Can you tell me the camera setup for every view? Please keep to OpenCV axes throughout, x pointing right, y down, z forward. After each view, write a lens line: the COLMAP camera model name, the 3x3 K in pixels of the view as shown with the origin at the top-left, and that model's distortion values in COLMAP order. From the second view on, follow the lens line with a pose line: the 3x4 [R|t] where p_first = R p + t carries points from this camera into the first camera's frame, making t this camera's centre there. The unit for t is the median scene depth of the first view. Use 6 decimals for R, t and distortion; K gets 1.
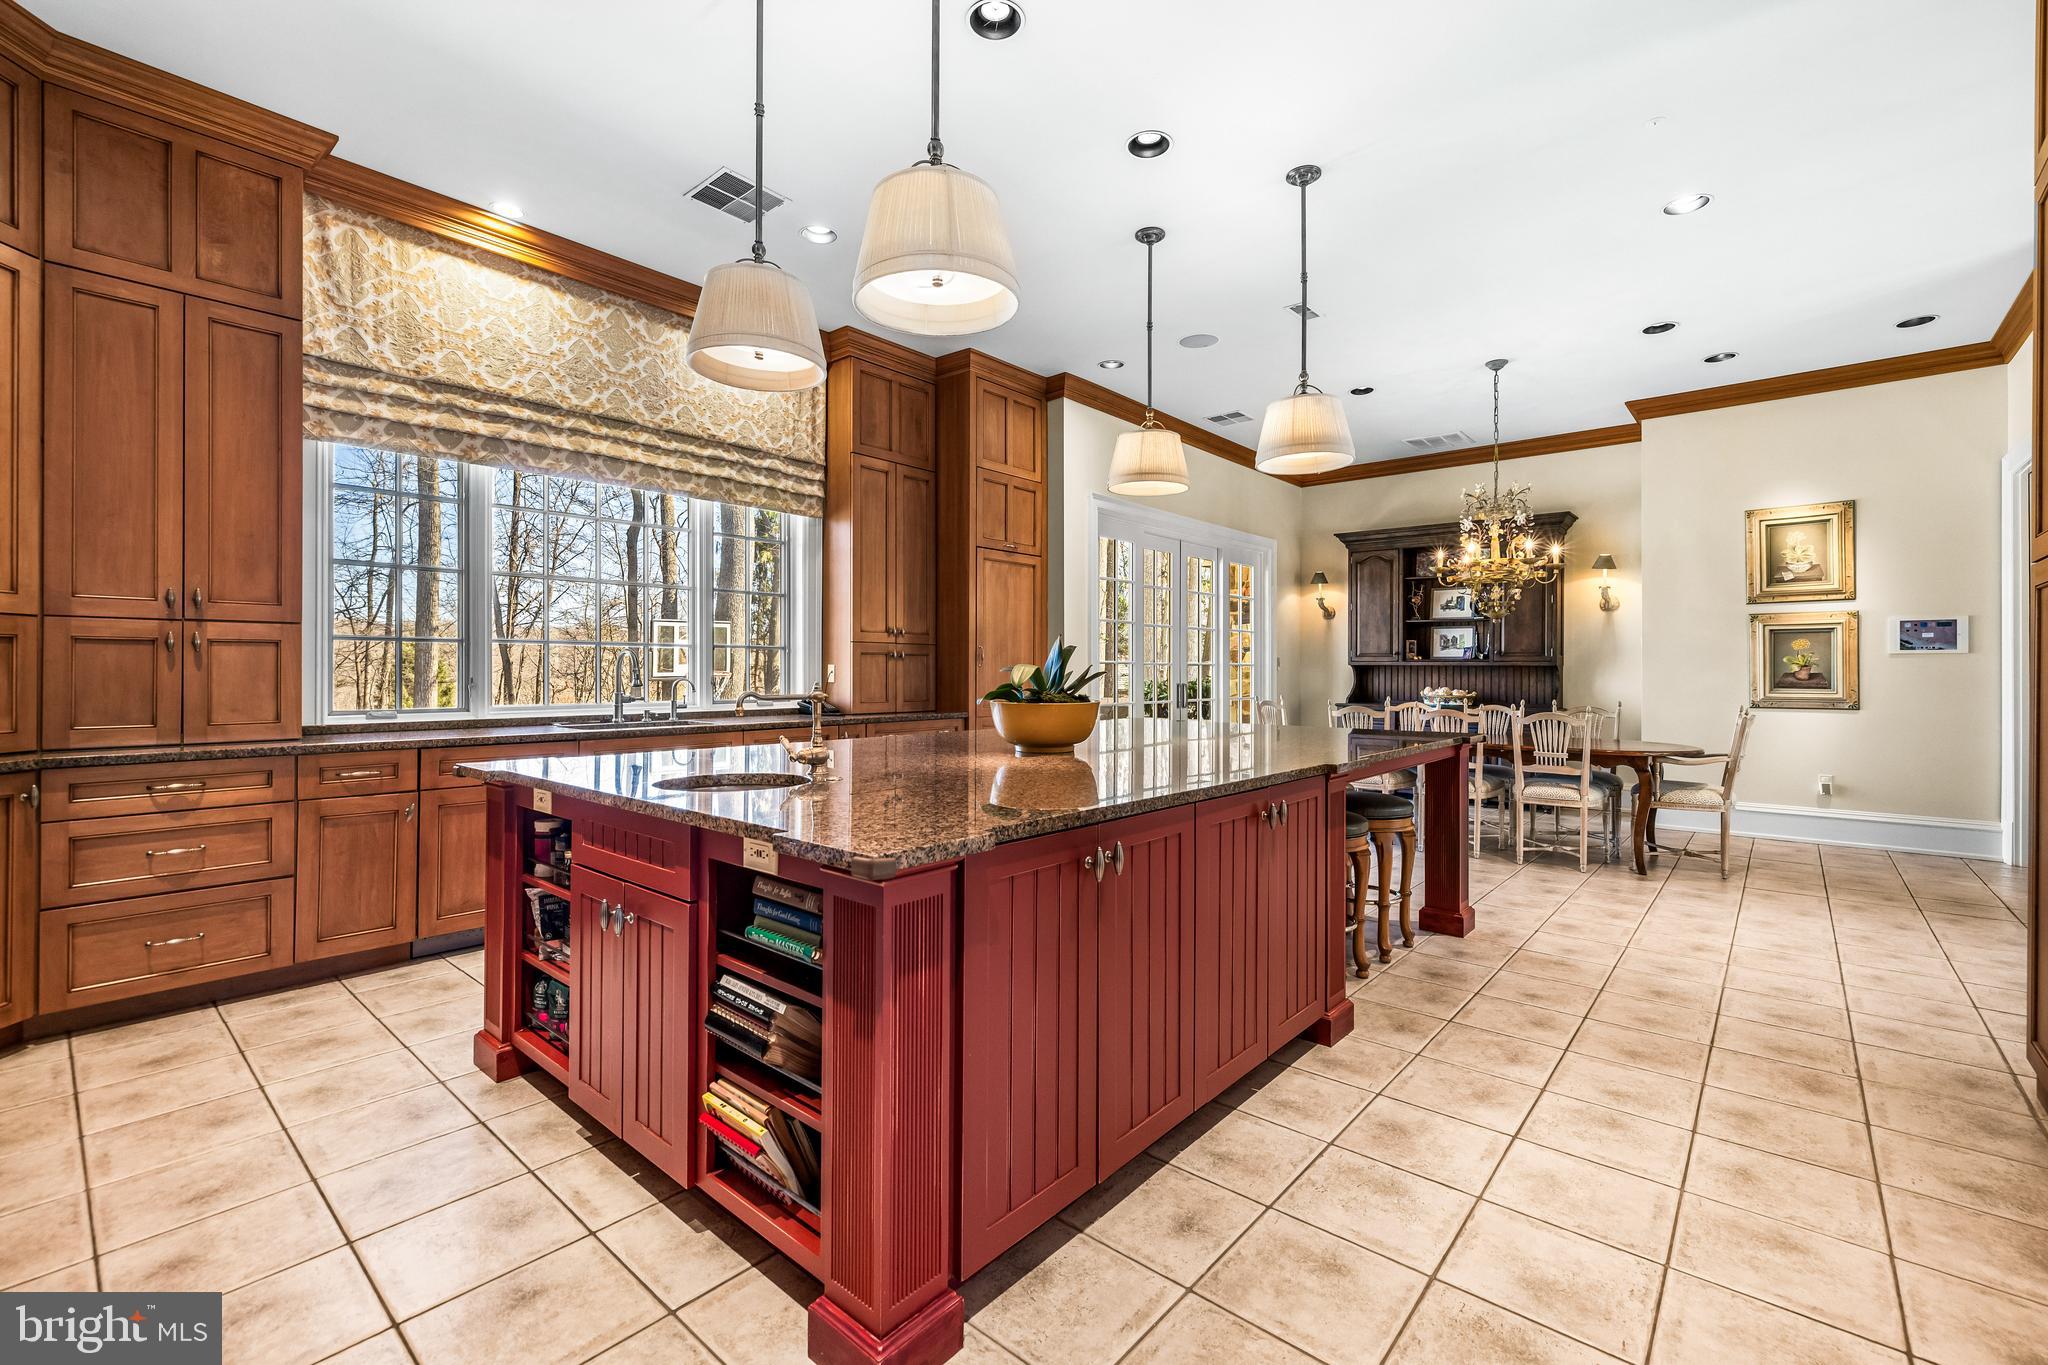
lens RADIAL K [[868.2, 0, 1030.3], [0, 868.2, 668.8], [0, 0, 1]] dist [0.002977, 0.000461]
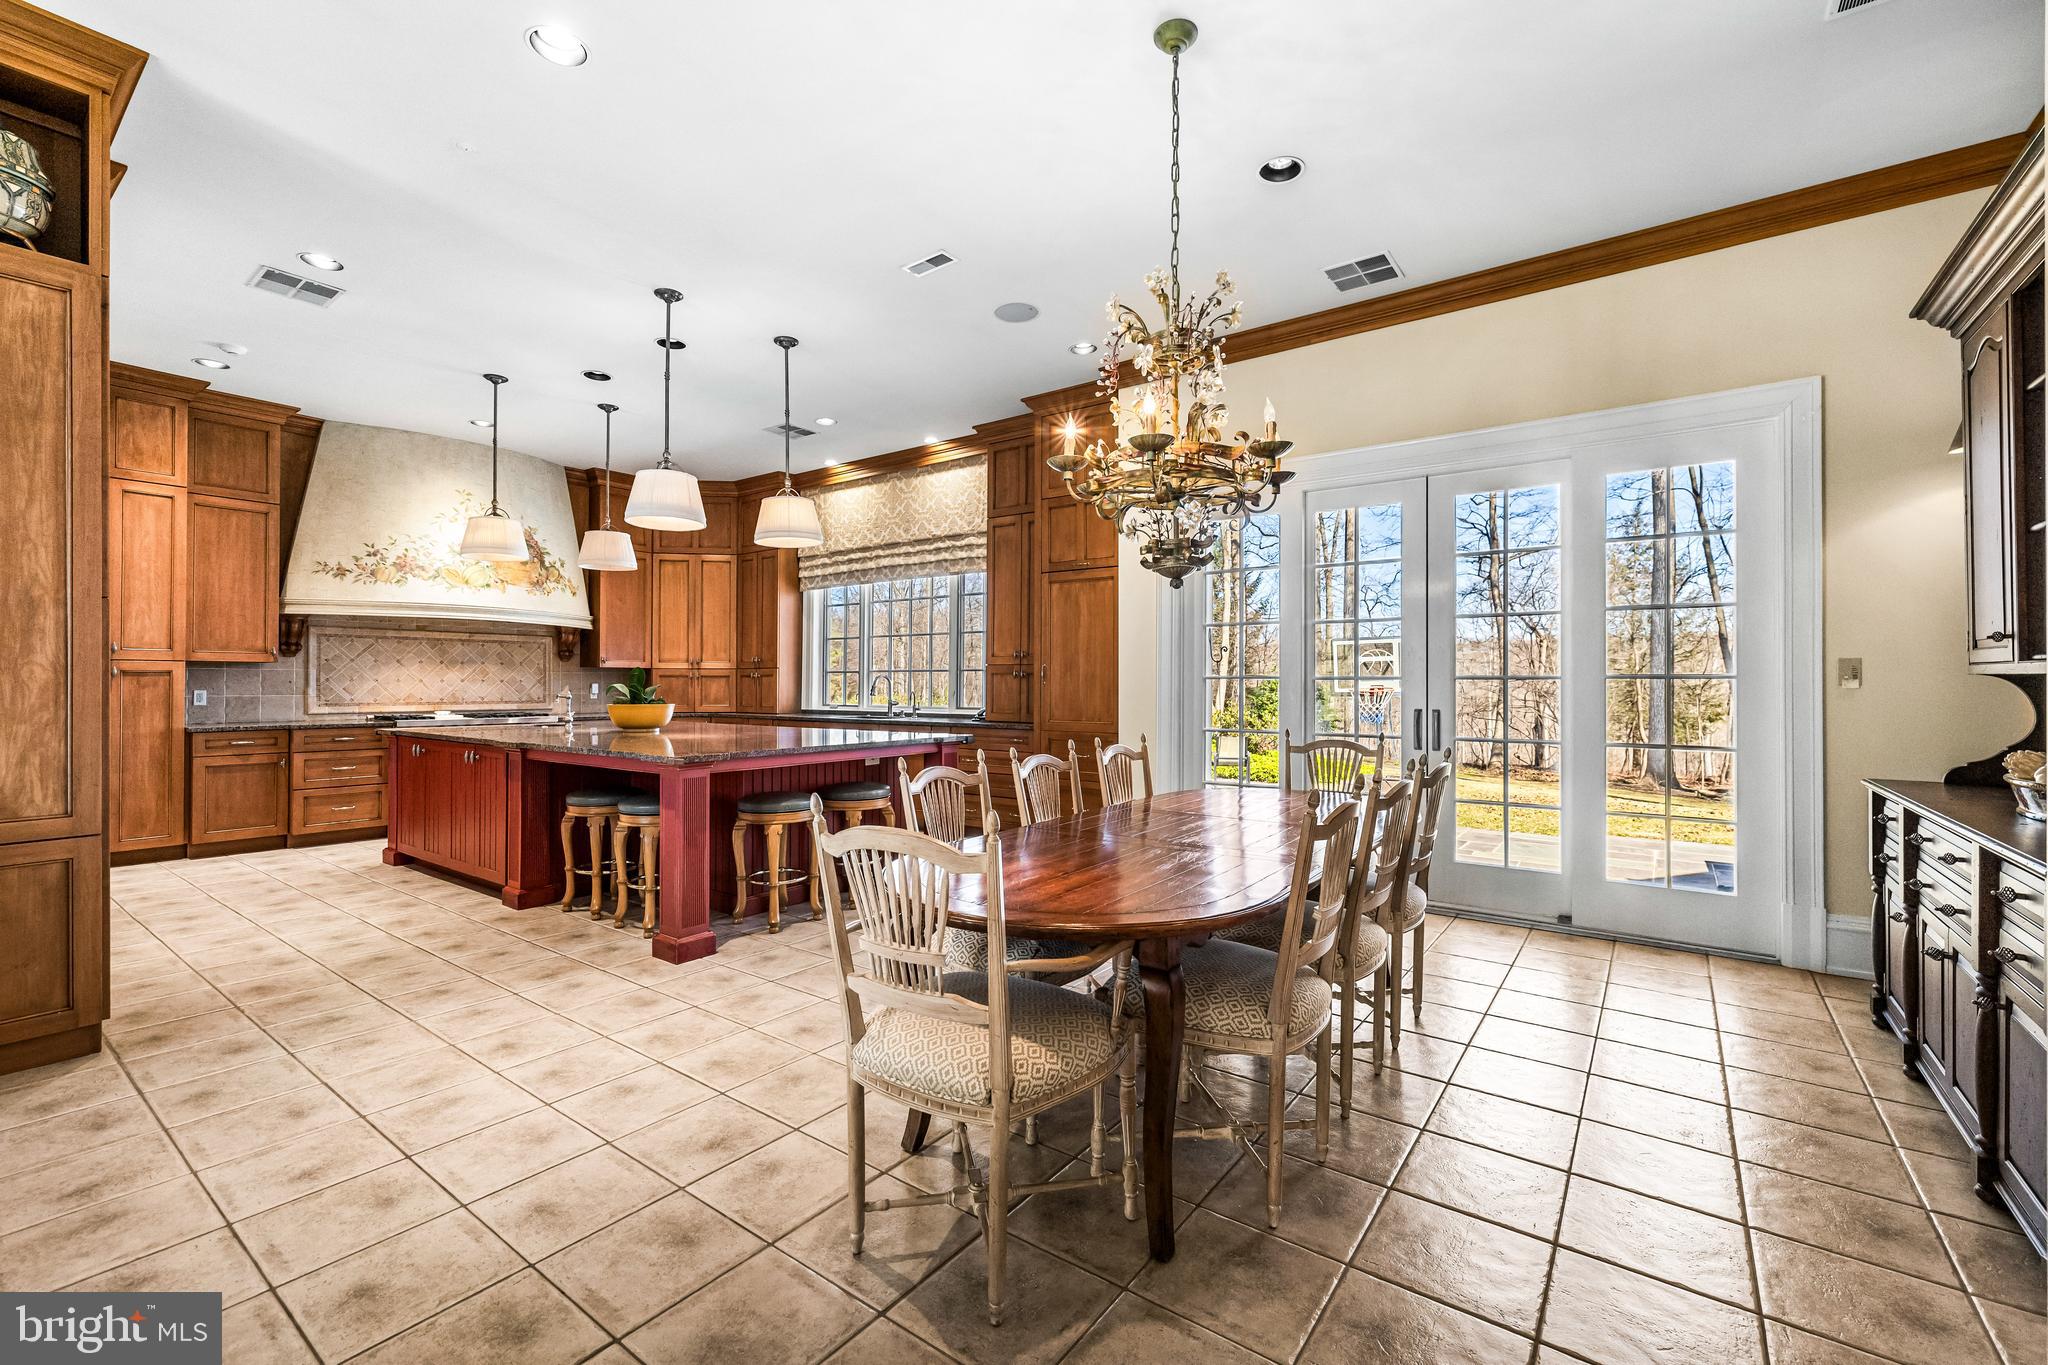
lens RADIAL K [[860.6, 0, 1021.6], [0, 860.6, 676.8], [0, 0, 1]] dist [0.006082, 0.000321]
pose [[0.073302, -0.010494, -0.997255, 1.419779], [-0.000015, 0.999945, -0.010523, -0.000041], [0.997310, 0.000787, 0.073298, 1.263976]]
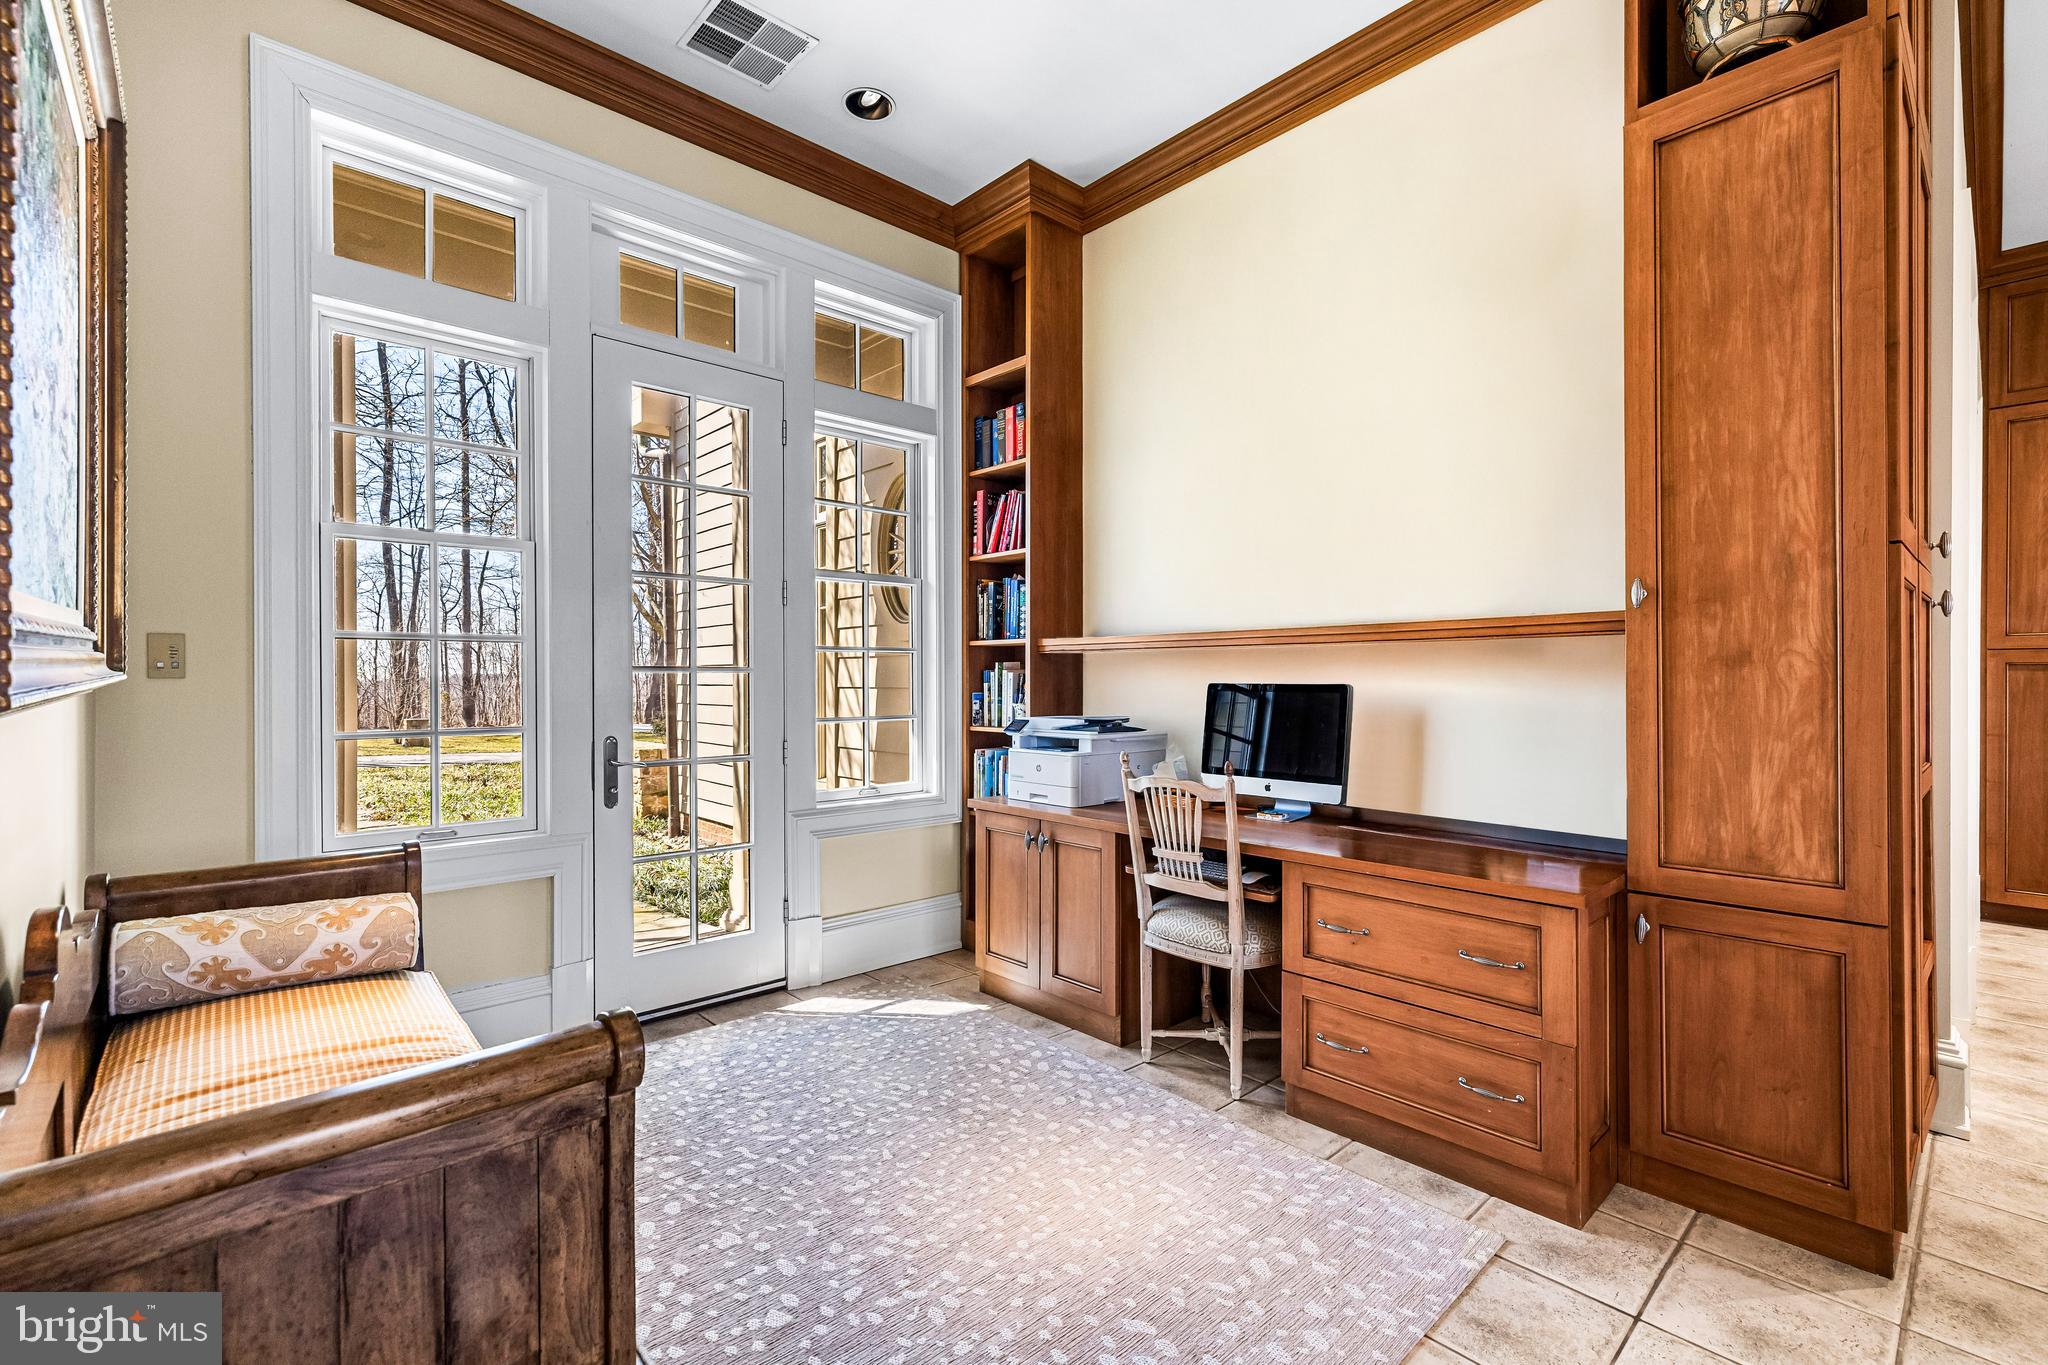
lens RADIAL K [[900.0, 0, 1024.0], [0, 900.0, 682.5], [0, 0, 1]] dist [0.000378, -0.000050]
pose [[-0.993749, -0.002316, 0.111618, 1.051206], [-0.002110, 0.999996, 0.001968, -0.001766], [-0.111622, 0.001720, -0.993749, 1.071227]]
